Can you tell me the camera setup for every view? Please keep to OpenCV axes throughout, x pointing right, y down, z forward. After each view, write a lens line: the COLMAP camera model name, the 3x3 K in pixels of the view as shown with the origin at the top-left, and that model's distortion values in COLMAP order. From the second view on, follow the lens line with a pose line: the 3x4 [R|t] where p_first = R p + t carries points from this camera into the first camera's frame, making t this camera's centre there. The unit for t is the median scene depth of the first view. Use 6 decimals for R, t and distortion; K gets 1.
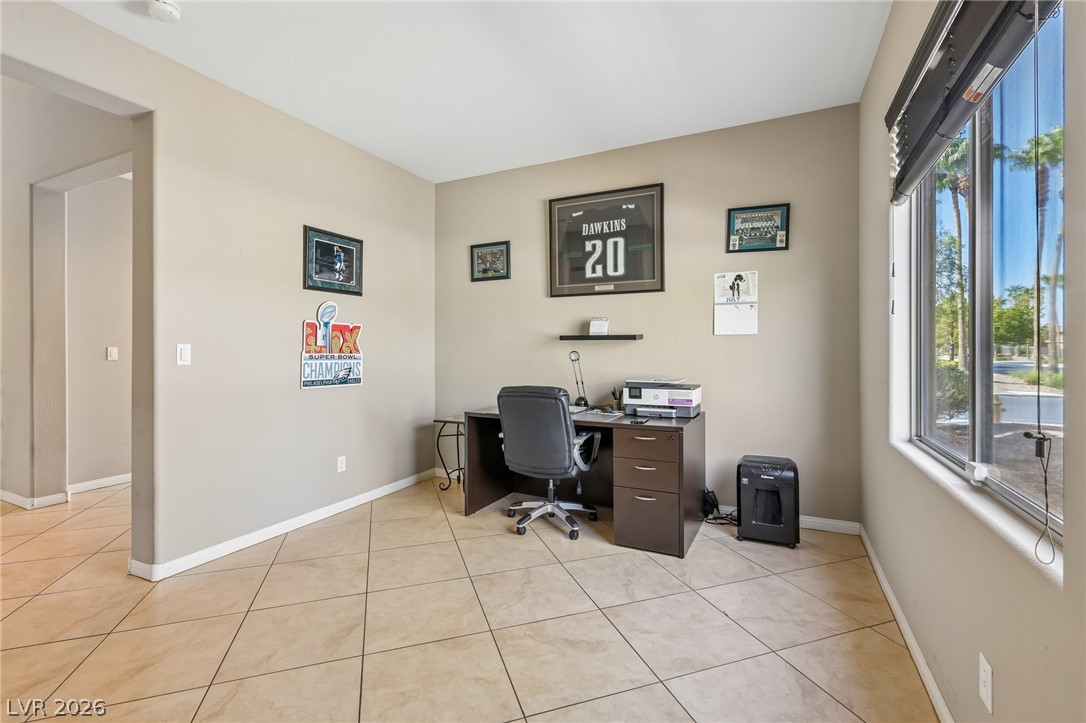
lens RADIAL K [[484.7, 0, 548.6], [0, 484.7, 355.4], [0, 0, 1]] dist [0.000466, 0.000221]
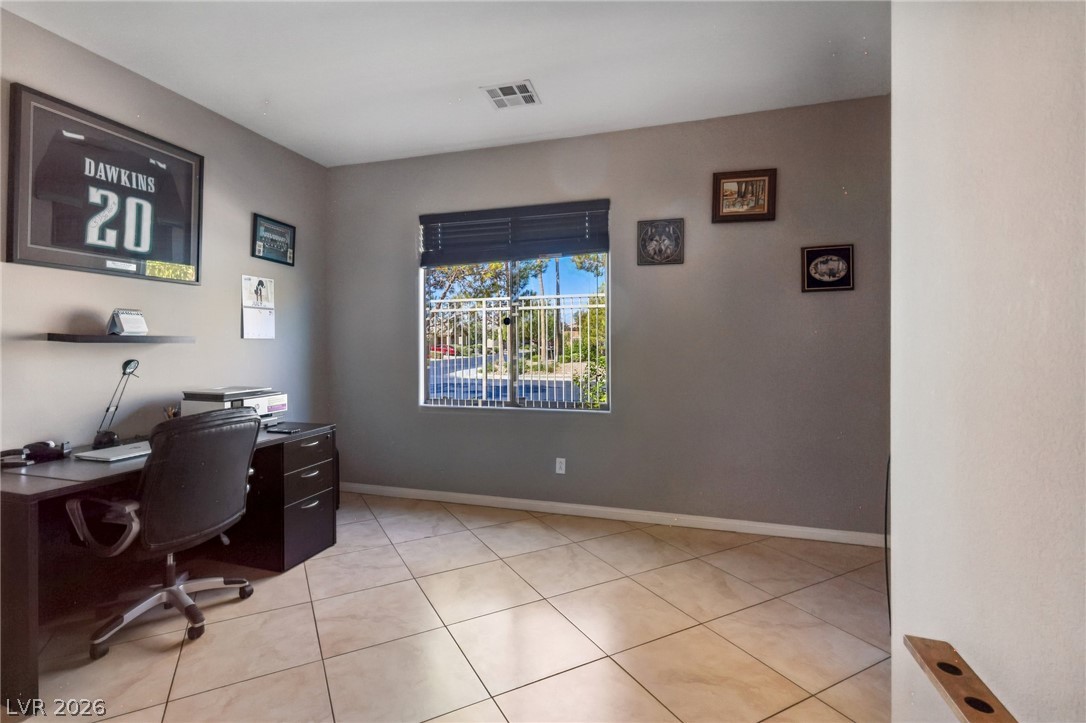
lens RADIAL K [[484.7, 0, 539.7], [0, 484.7, 353.7], [0, 0, 1]] dist [0.000466, 0.000221]
pose [[-0.163783, -0.019013, 0.986313, -0.727466], [0.012658, 0.999691, 0.021373, -0.026030], [-0.986415, 0.015985, -0.163492, 0.593378]]
